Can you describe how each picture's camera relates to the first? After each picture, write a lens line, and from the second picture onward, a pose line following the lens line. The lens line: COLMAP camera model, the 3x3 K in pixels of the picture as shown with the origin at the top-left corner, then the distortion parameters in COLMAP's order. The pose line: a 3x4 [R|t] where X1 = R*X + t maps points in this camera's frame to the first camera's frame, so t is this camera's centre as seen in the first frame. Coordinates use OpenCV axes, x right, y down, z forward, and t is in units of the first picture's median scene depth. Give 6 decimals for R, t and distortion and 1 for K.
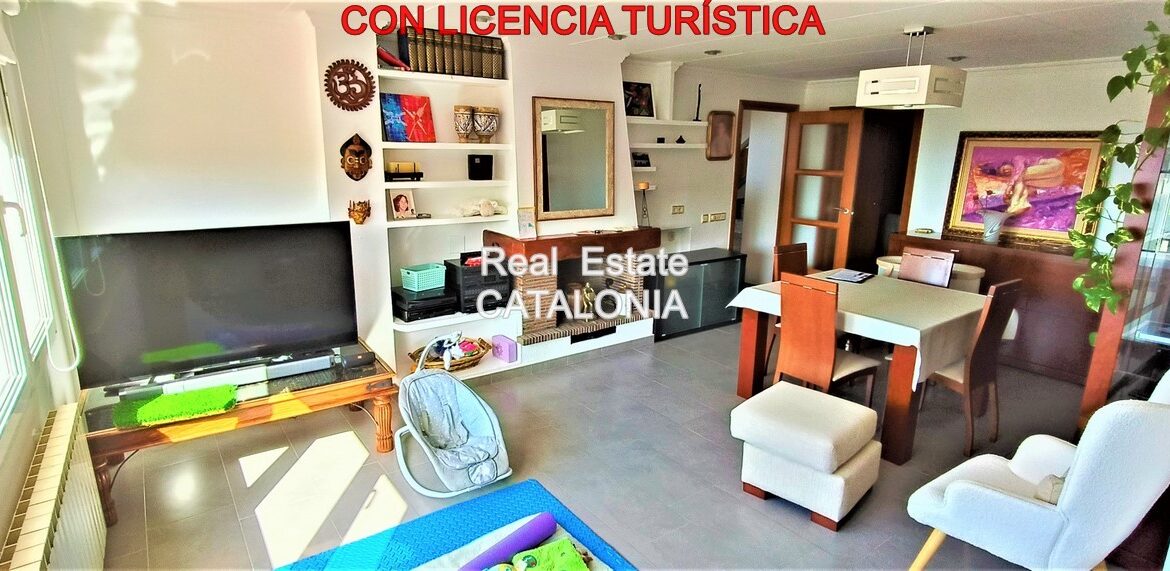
lens RADIAL K [[598.4, 0, 583.7], [0, 598.4, 283.8], [0, 0, 1]] dist [0.011906, -0.000554]
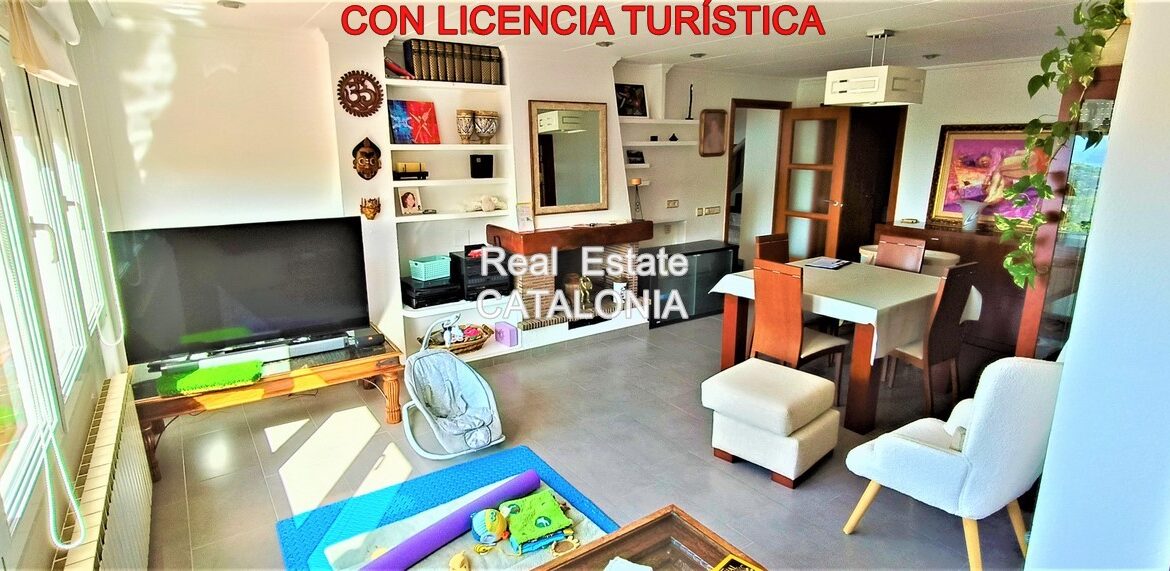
lens RADIAL K [[598.4, 0, 585.2], [0, 598.4, 282.6], [0, 0, 1]] dist [0.011906, -0.000554]
pose [[0.999439, -0.008387, -0.032415, 0.058542], [0.008409, 0.999964, 0.000555, 0.020947], [0.032409, -0.000827, 0.999474, -0.094095]]
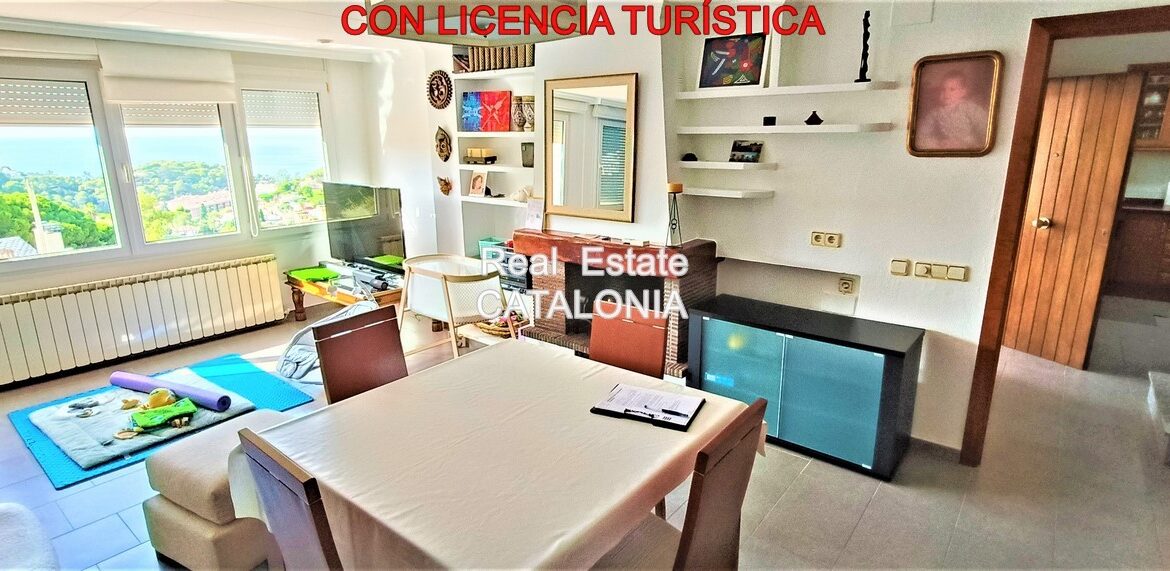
lens RADIAL K [[598.4, 0, 585.2], [0, 598.4, 286.2], [0, 0, 1]] dist [0.011906, -0.000554]
pose [[0.259887, 0.218915, -0.940497, 1.046762], [-0.217934, 0.962132, 0.163729, -0.200260], [0.940725, 0.162415, 0.297755, 0.984919]]
